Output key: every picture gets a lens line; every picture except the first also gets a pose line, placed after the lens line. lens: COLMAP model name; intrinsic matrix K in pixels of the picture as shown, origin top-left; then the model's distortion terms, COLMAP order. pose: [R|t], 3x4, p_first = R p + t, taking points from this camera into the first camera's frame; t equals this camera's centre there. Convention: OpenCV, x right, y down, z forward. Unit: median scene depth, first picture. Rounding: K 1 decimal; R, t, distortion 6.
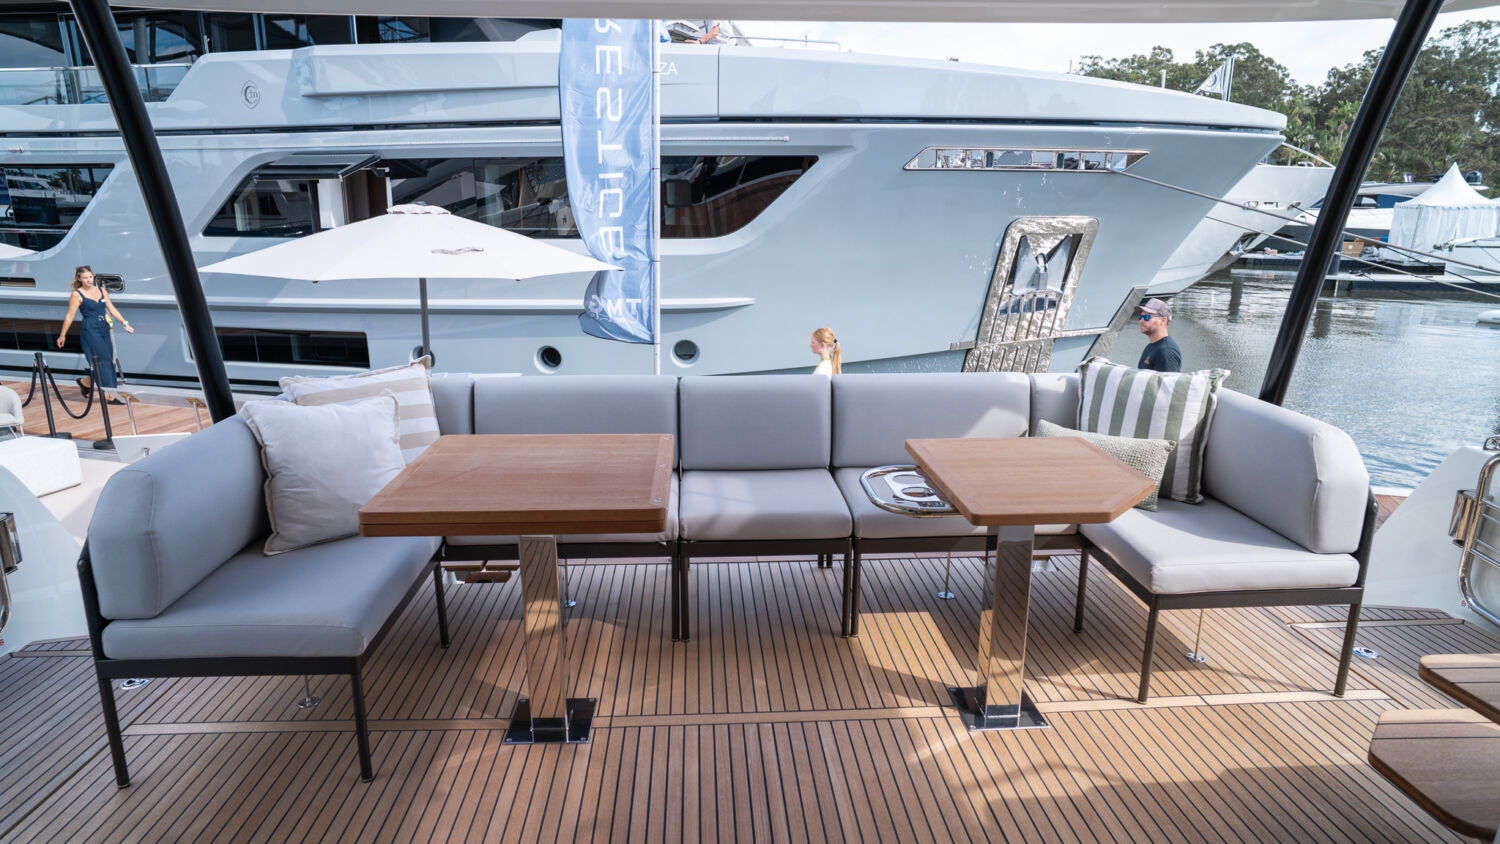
lens RADIAL K [[890.2, 0, 742.0], [0, 890.2, 420.9], [0, 0, 1]] dist [-0.073698, 0.056472]
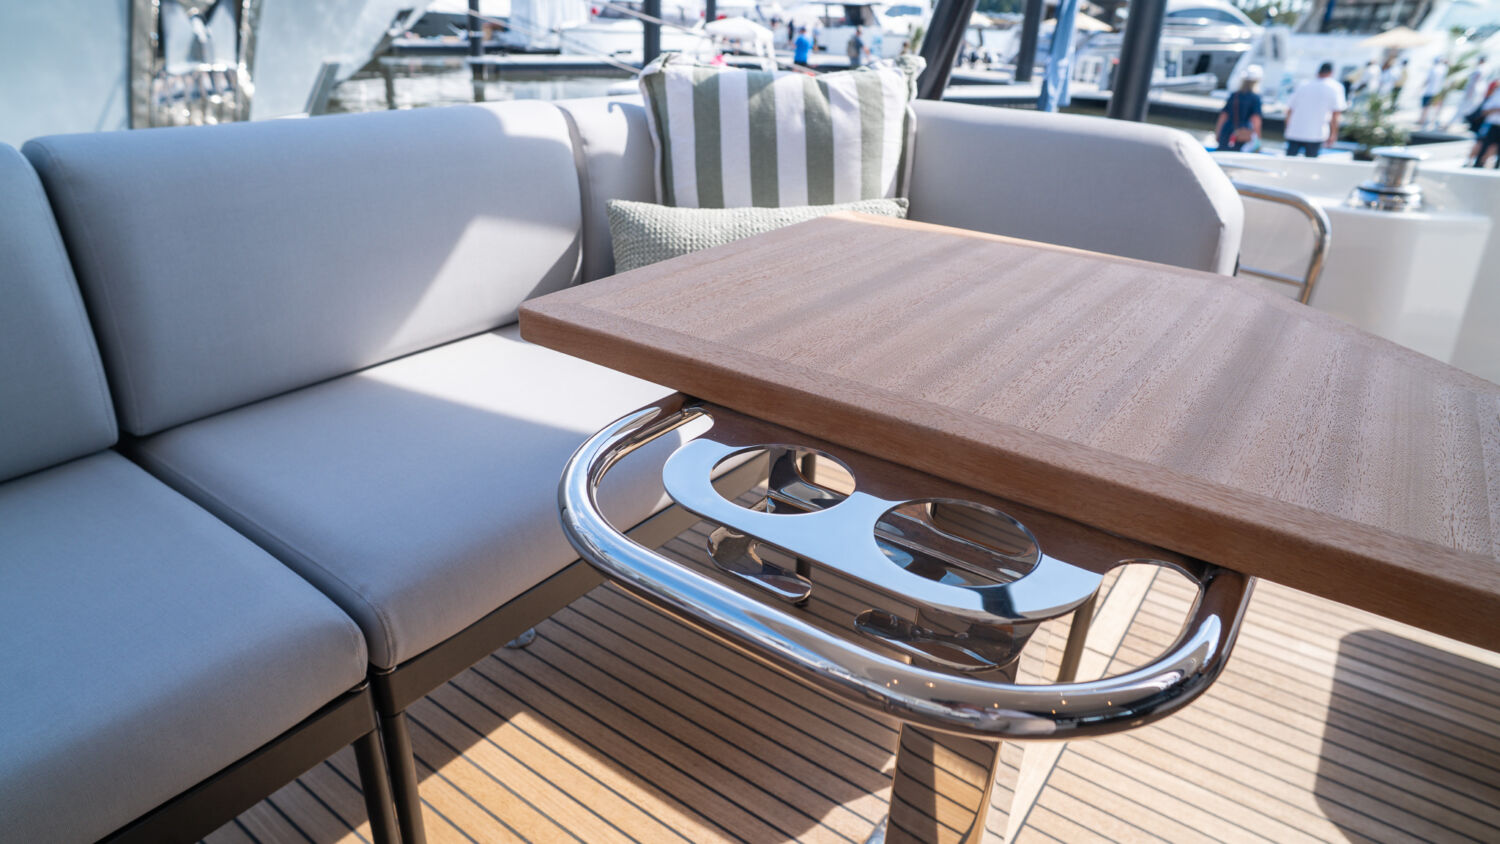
lens RADIAL K [[890.2, 0, 742.0], [0, 890.2, 420.9], [0, 0, 1]] dist [-0.073698, 0.056472]
pose [[0.621202, -0.303235, 0.722604, 0.012098], [0.145782, 0.950721, 0.273638, -0.005277], [-0.769971, -0.064641, 0.634796, 0.474029]]
